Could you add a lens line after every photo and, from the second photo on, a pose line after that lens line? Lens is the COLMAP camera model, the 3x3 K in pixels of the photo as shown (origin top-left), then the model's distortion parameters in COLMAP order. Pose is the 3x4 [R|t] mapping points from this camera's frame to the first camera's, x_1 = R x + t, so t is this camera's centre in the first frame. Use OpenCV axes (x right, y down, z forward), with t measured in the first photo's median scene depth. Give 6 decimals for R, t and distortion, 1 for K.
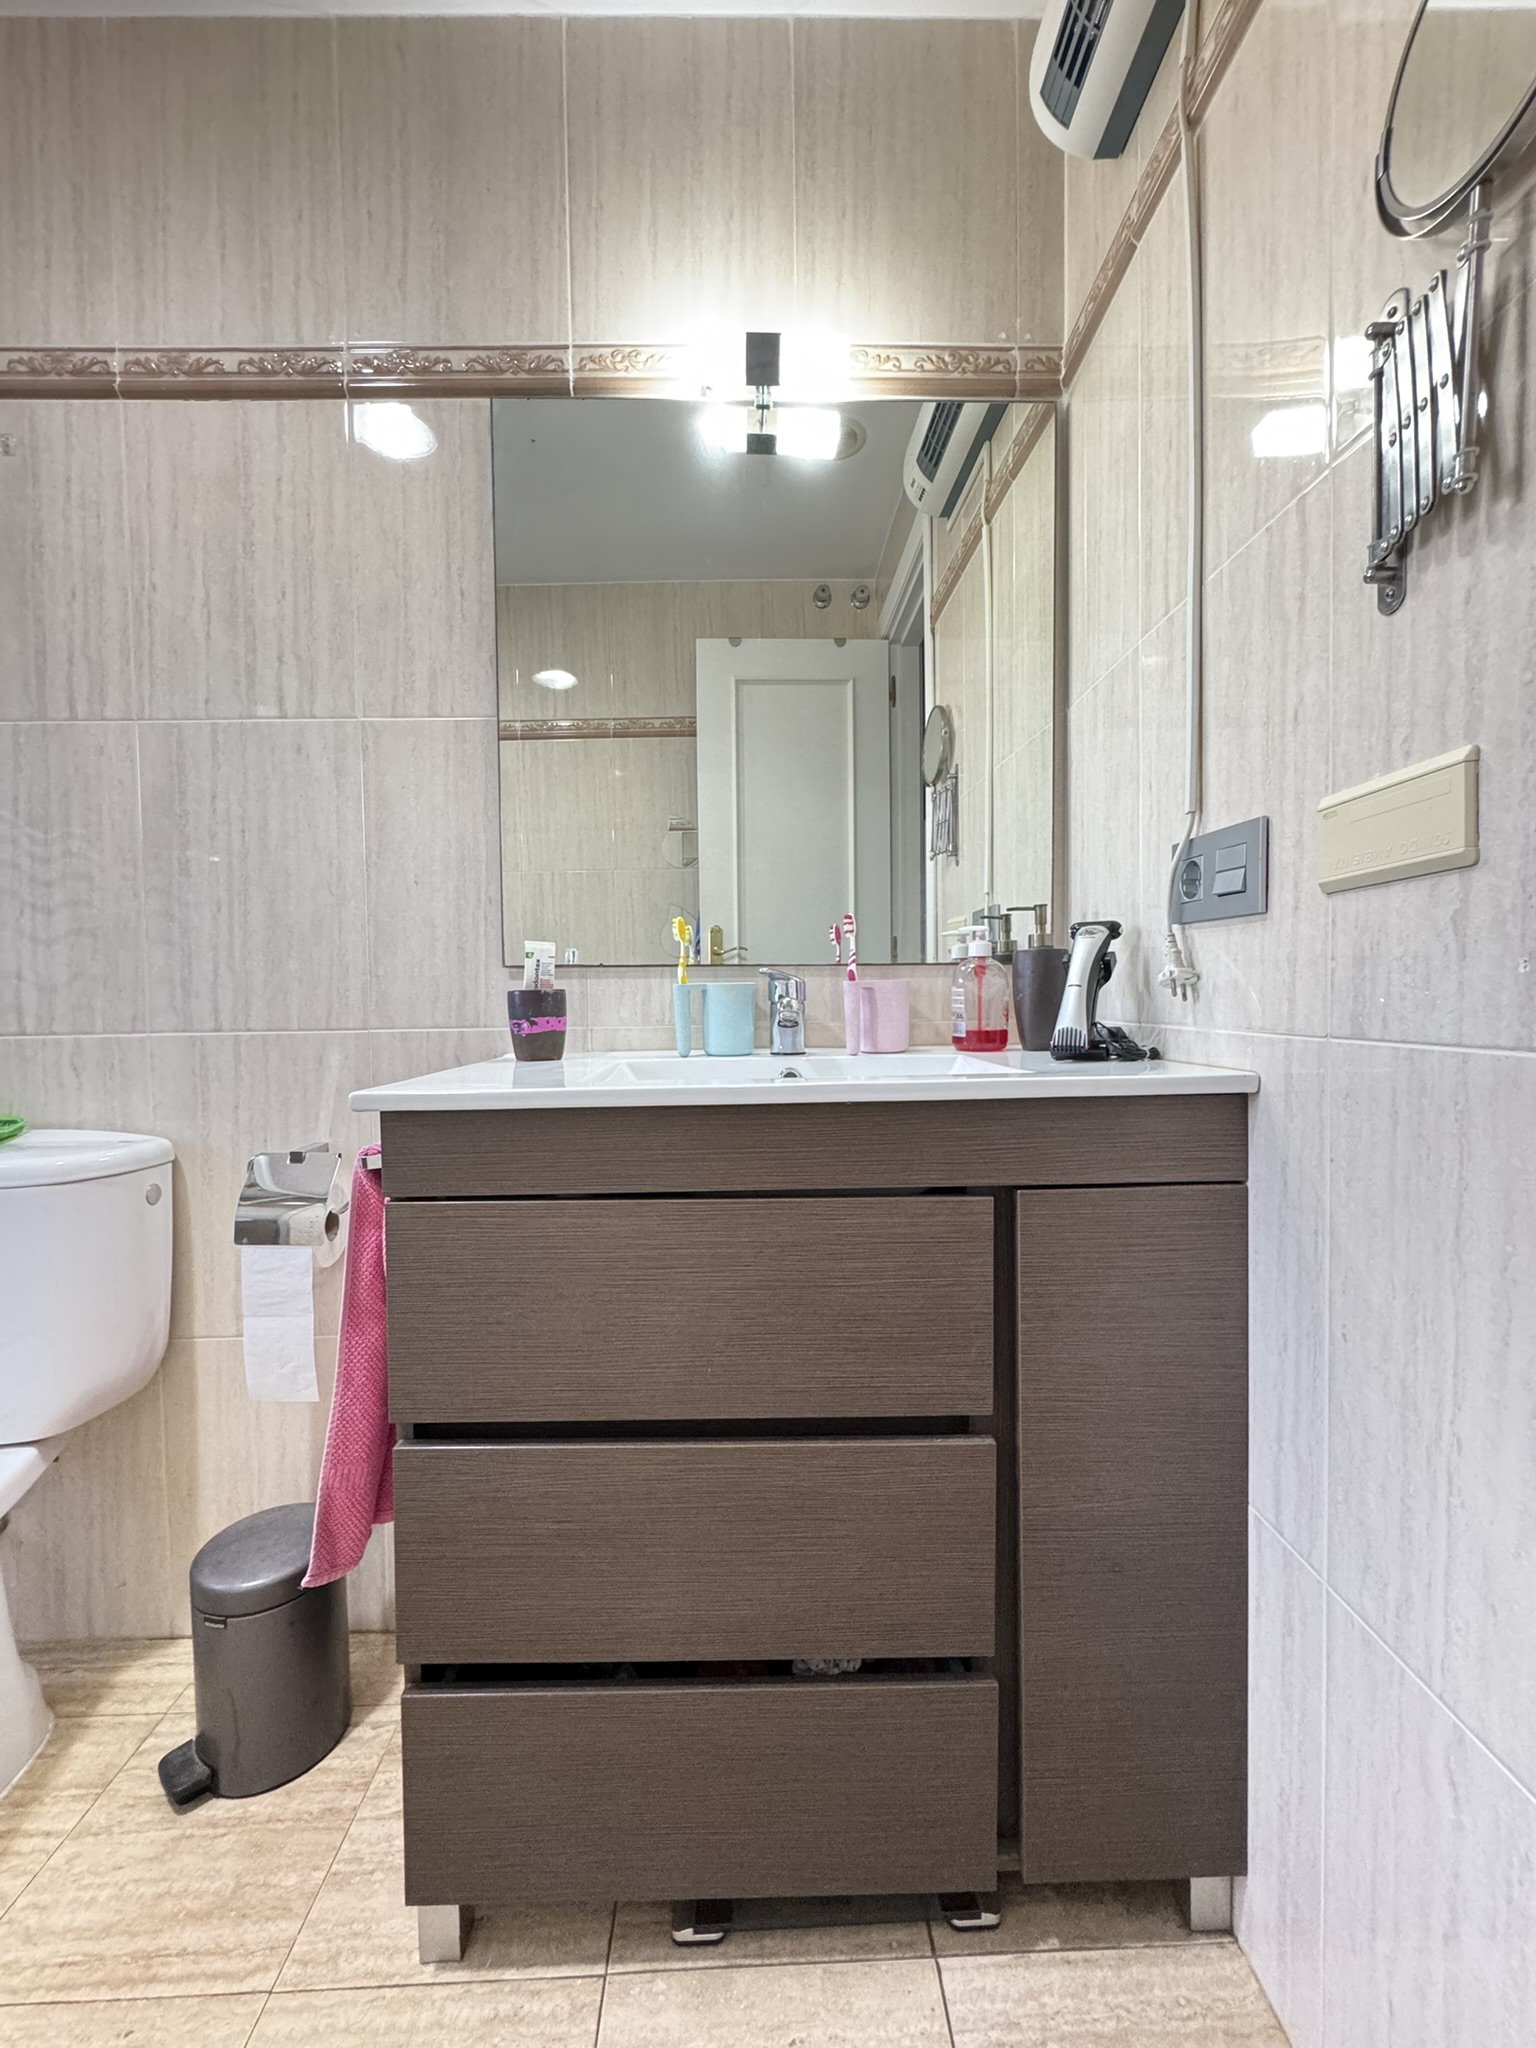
lens RADIAL K [[815.8, 0, 766.4], [0, 815.8, 1026.0], [0, 0, 1]] dist [-0.002733, -0.000083]
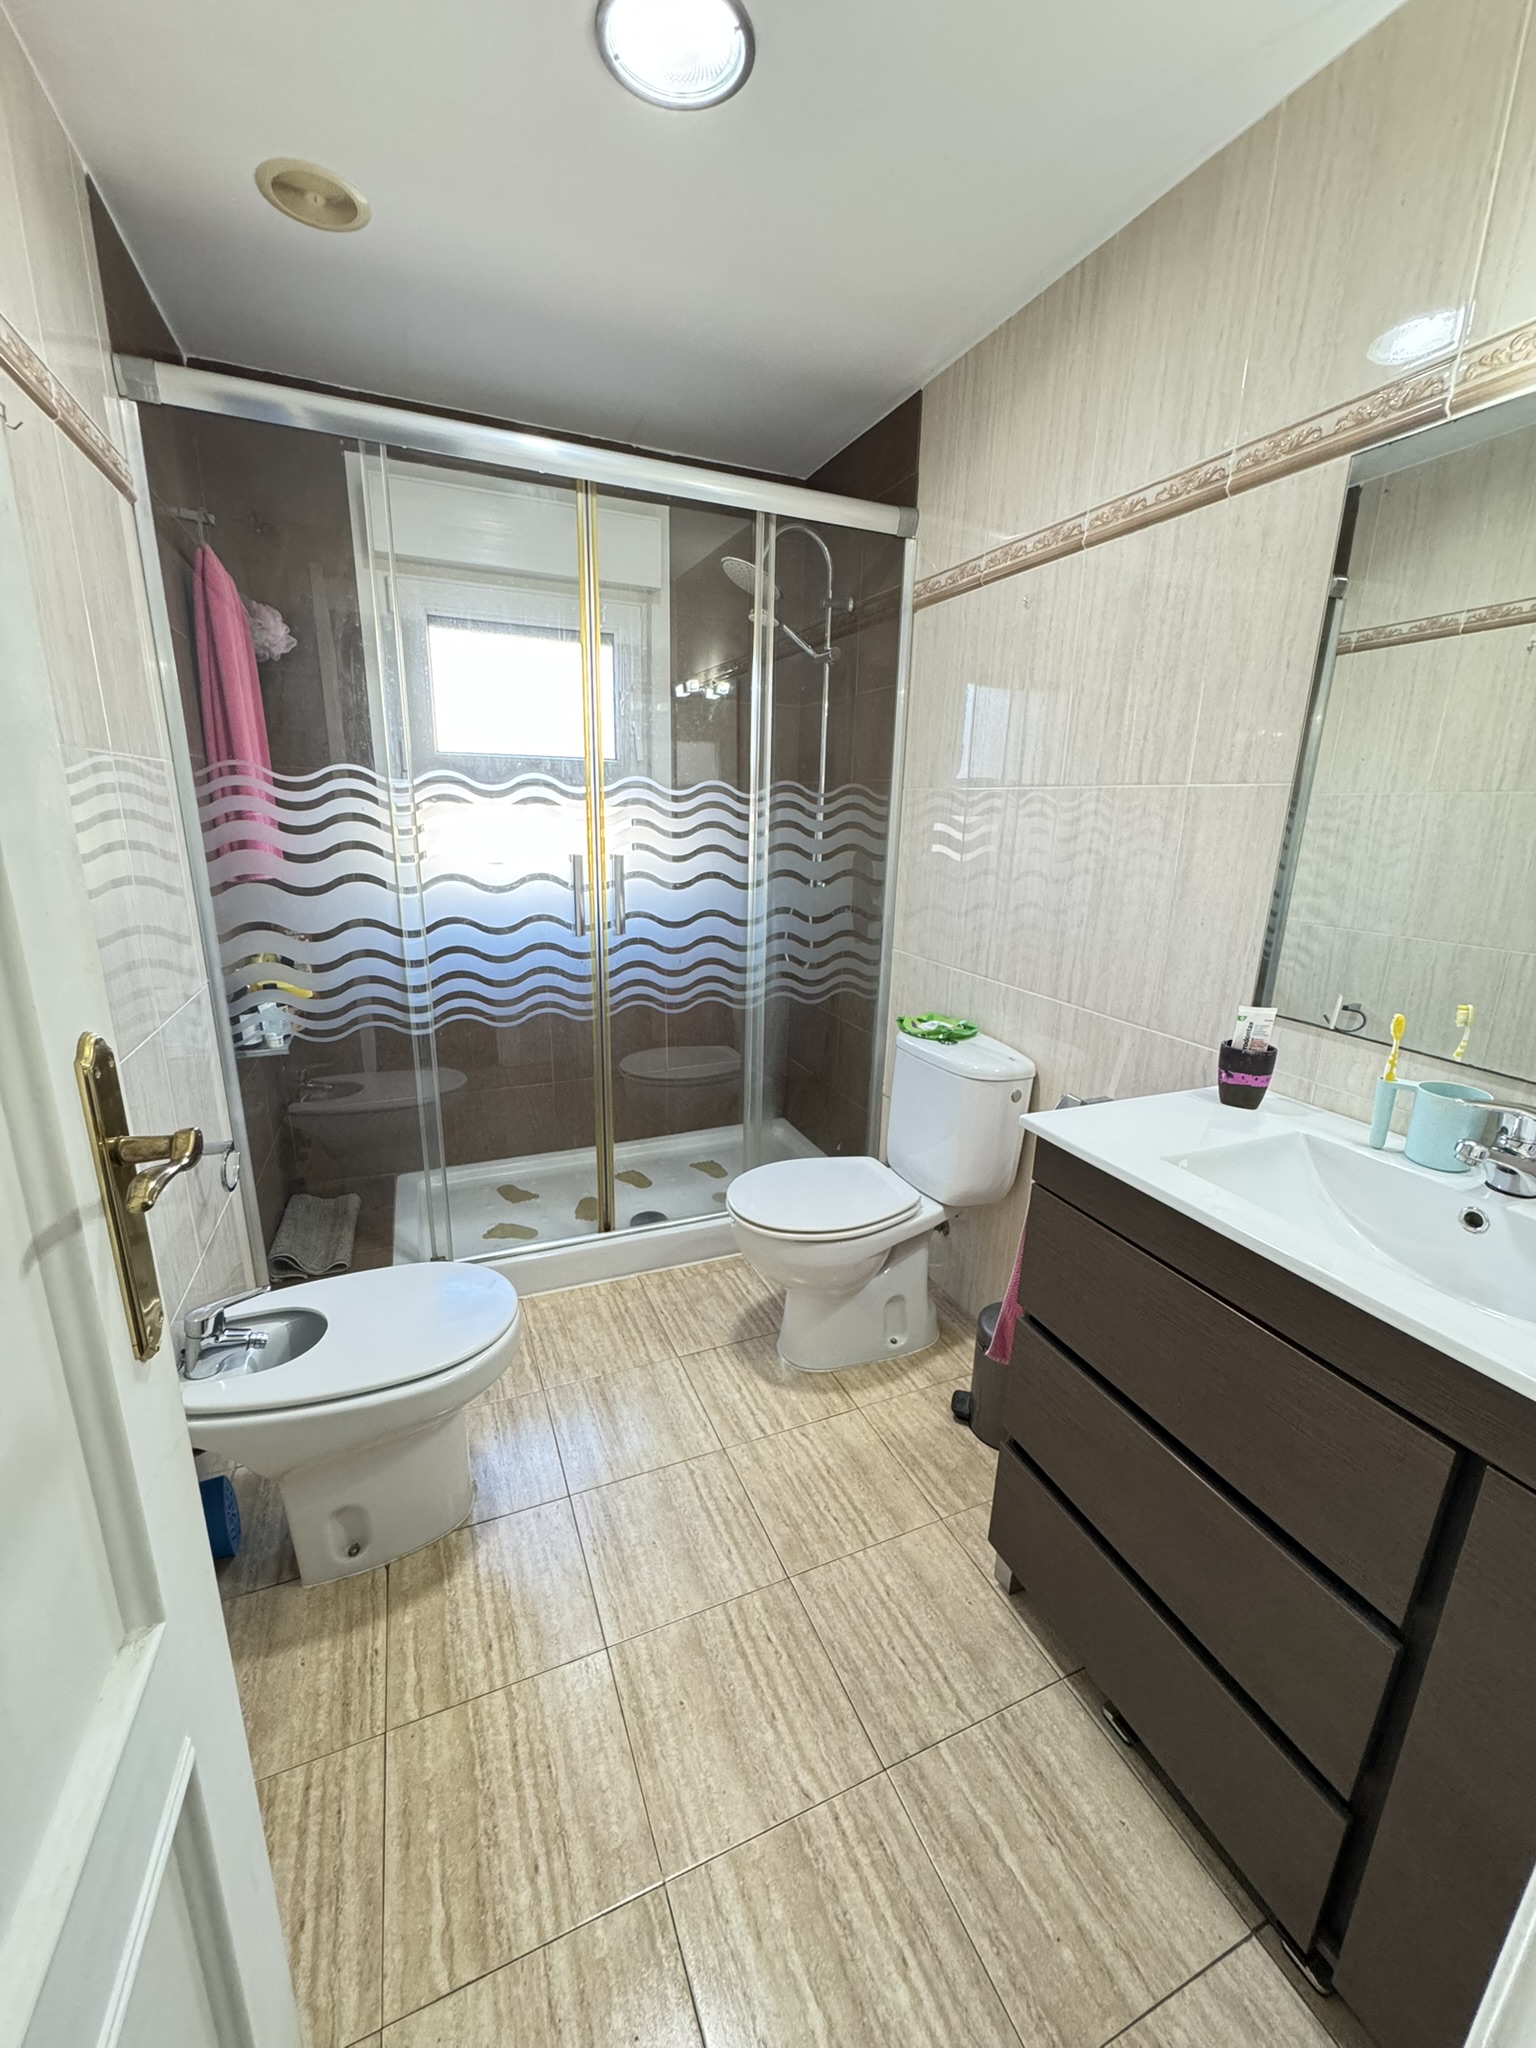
lens RADIAL K [[815.8, 0, 768.9], [0, 815.8, 1025.5], [0, 0, 1]] dist [-0.002733, -0.000083]
pose [[0.371279, 0.264974, -0.889910, 0.465248], [-0.063220, 0.963407, 0.260482, -0.315171], [0.926366, -0.040452, 0.374445, -0.058919]]
